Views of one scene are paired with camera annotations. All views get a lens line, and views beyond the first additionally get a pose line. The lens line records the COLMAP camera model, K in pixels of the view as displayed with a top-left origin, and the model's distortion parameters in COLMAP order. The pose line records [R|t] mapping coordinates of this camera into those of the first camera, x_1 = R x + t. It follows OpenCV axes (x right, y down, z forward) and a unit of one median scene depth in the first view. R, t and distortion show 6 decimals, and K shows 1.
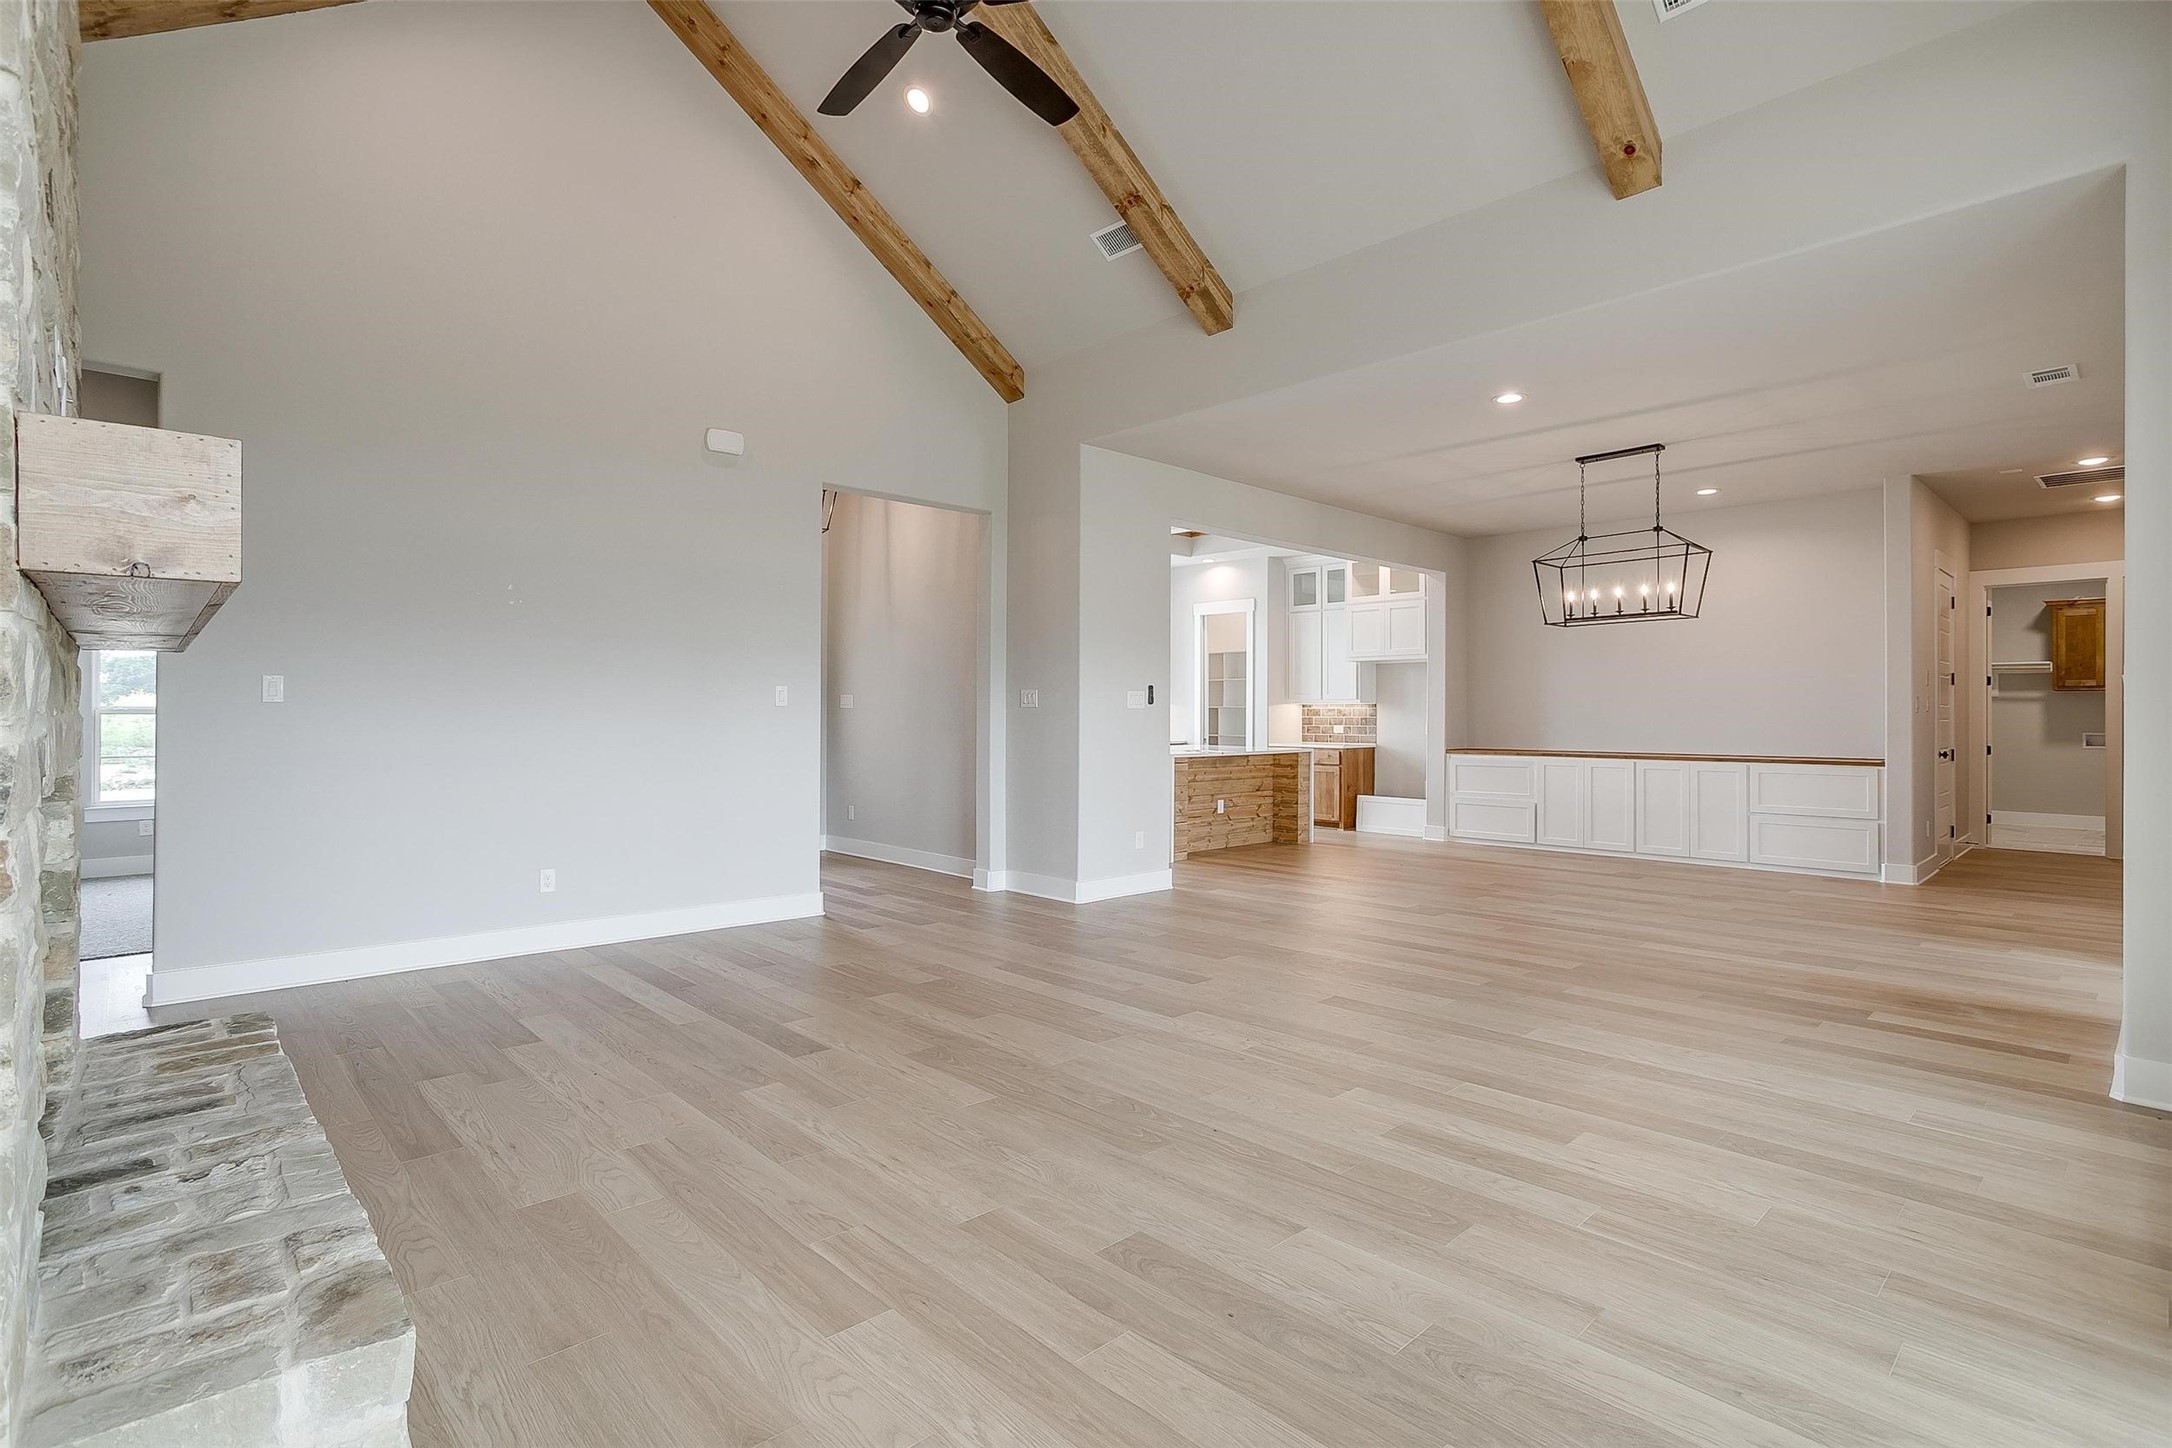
lens RADIAL K [[1055.3, 0, 1075.6], [0, 1055.3, 709.9], [0, 0, 1]] dist [-0.071653, 0.046610]
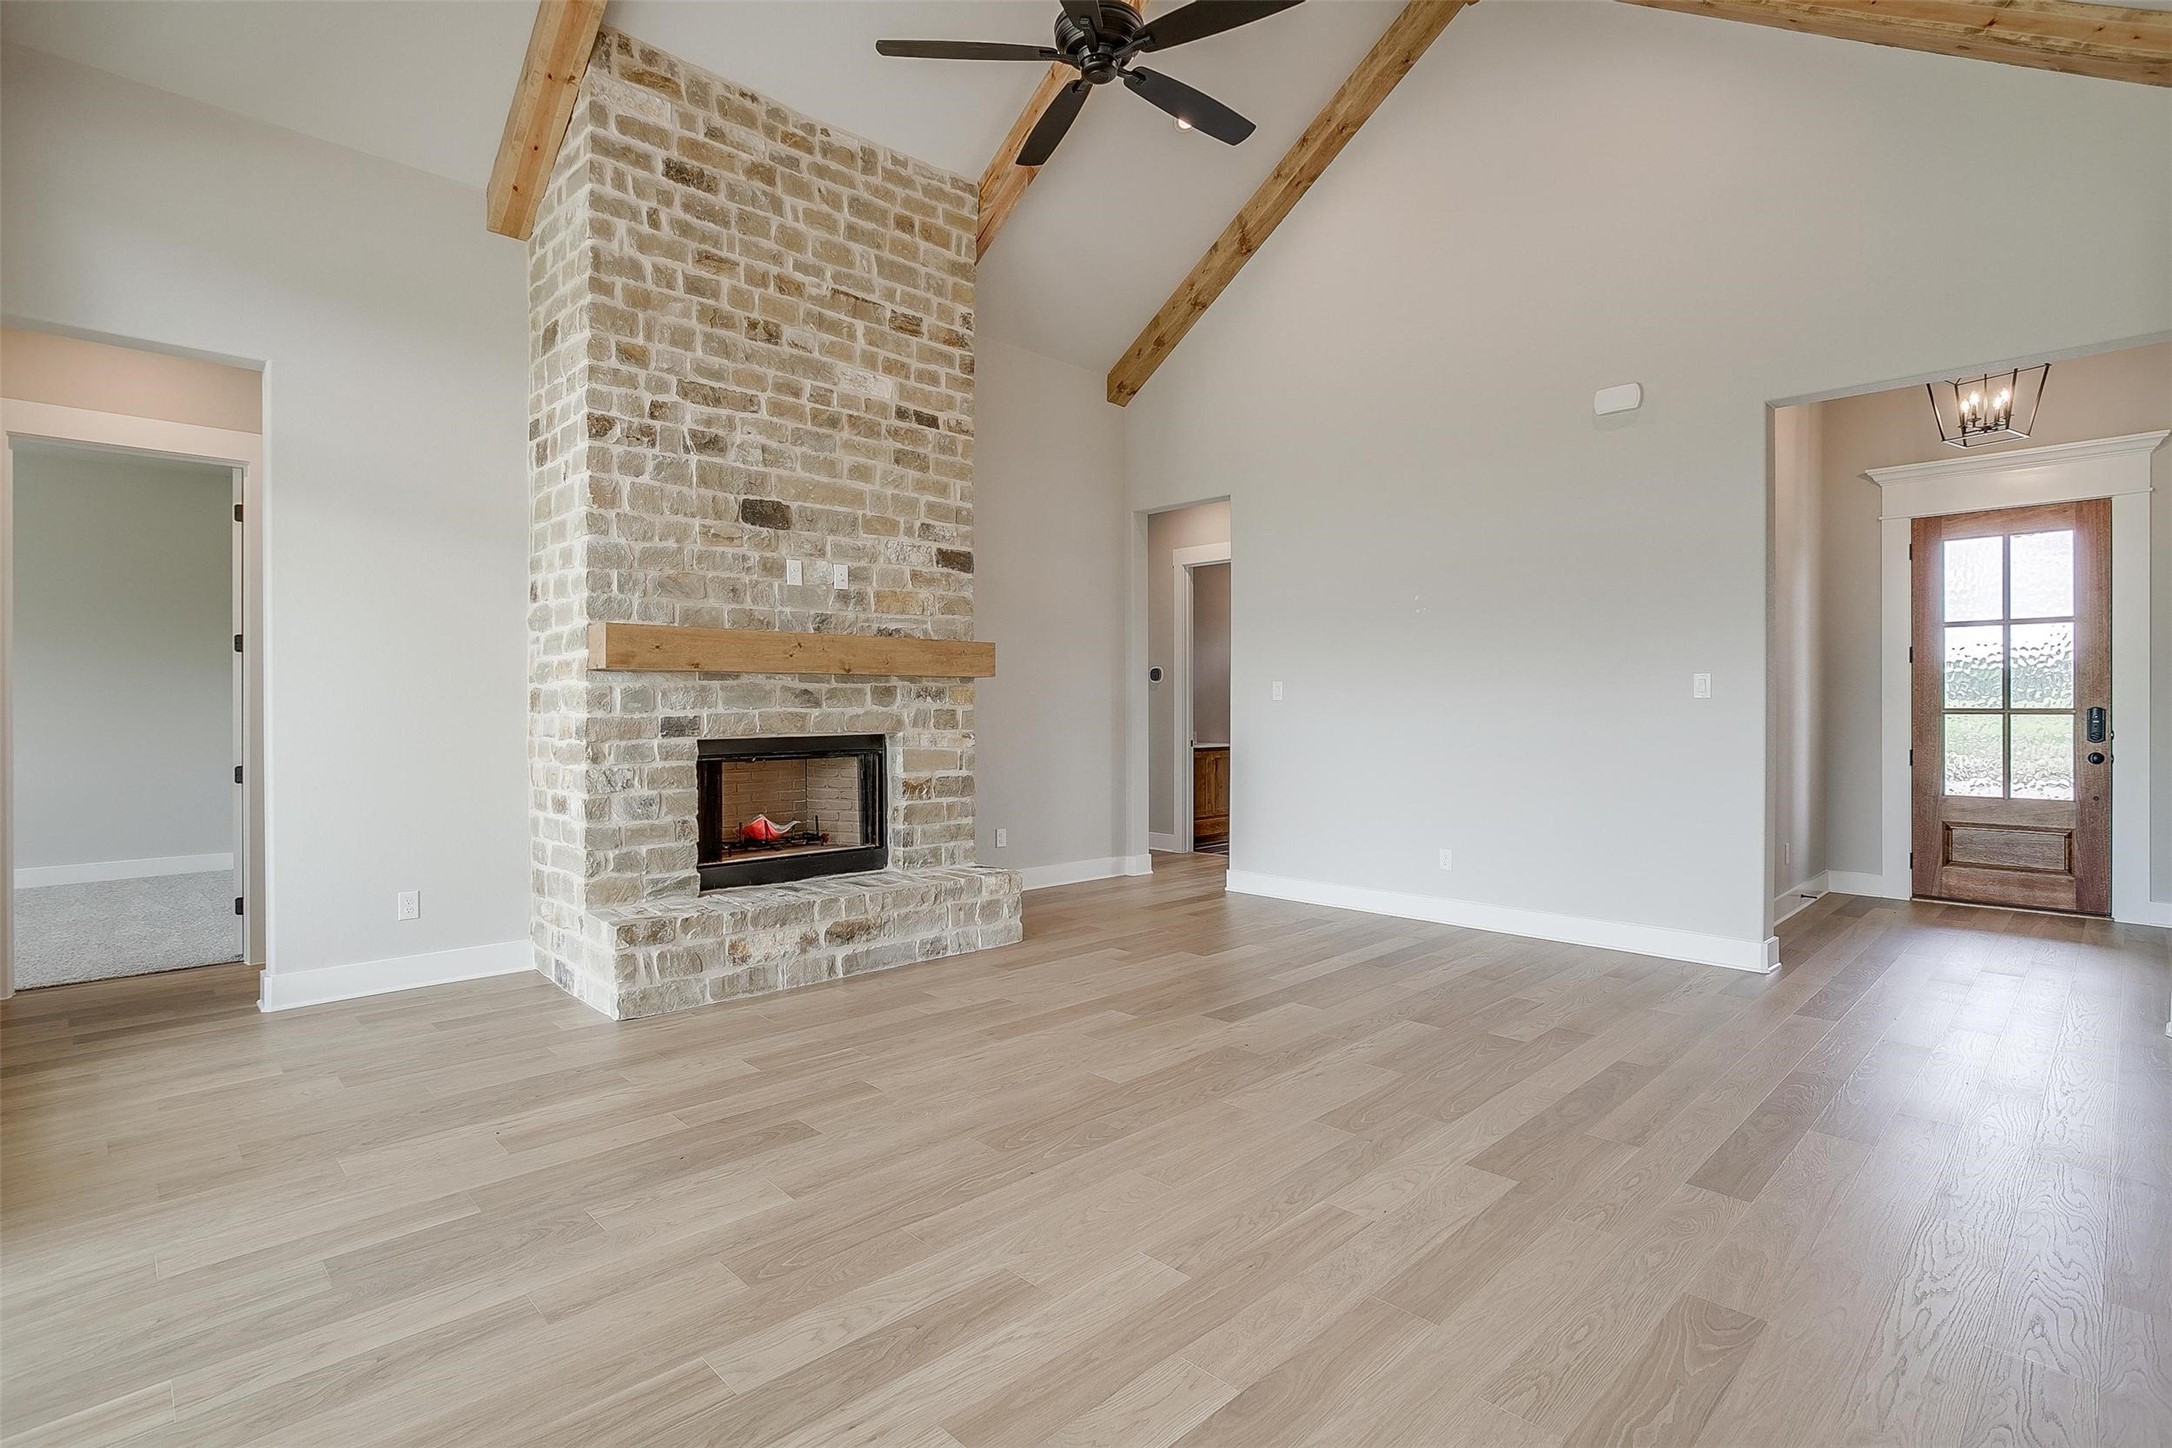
lens RADIAL K [[1055.3, 0, 1075.6], [0, 1055.3, 709.9], [0, 0, 1]] dist [-0.071653, 0.046610]
pose [[0.015298, 0.002576, -0.999880, 0.991180], [0.002807, 0.999993, 0.002619, 0.003104], [0.999879, -0.002846, 0.015291, 0.988826]]
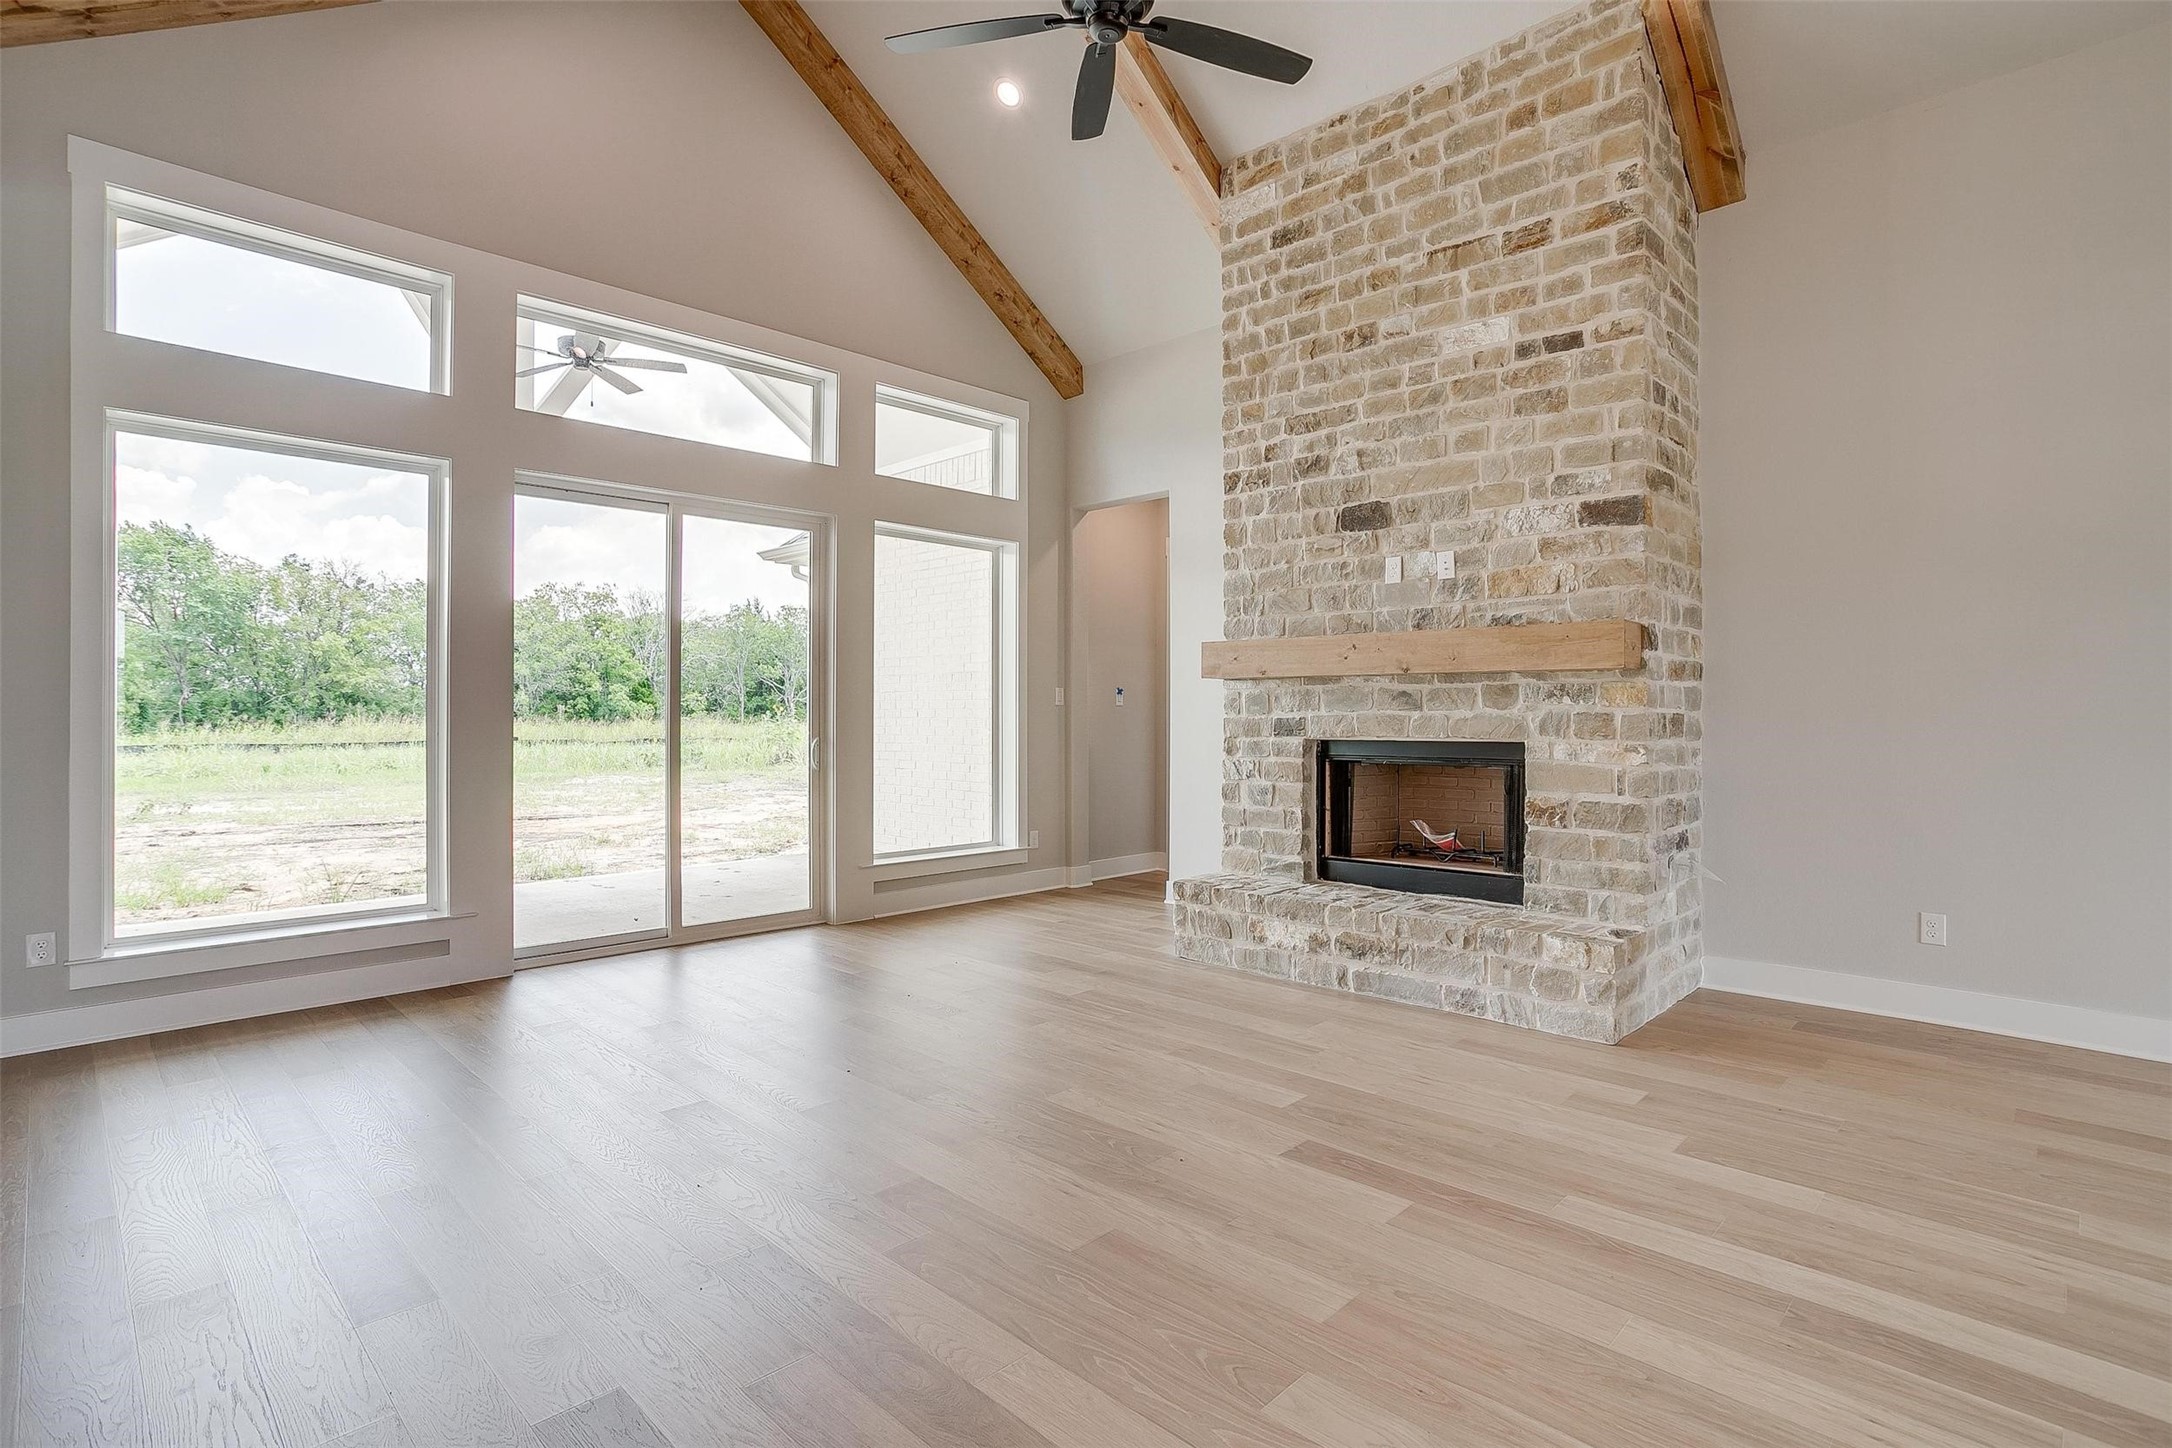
lens RADIAL K [[1055.3, 0, 1075.6], [0, 1055.3, 709.9], [0, 0, 1]] dist [-0.071653, 0.046610]
pose [[-0.999290, -0.001842, -0.037644, -0.070491], [-0.001693, 0.999991, -0.003980, 0.008857], [0.037650, -0.003913, -0.999283, 2.083748]]
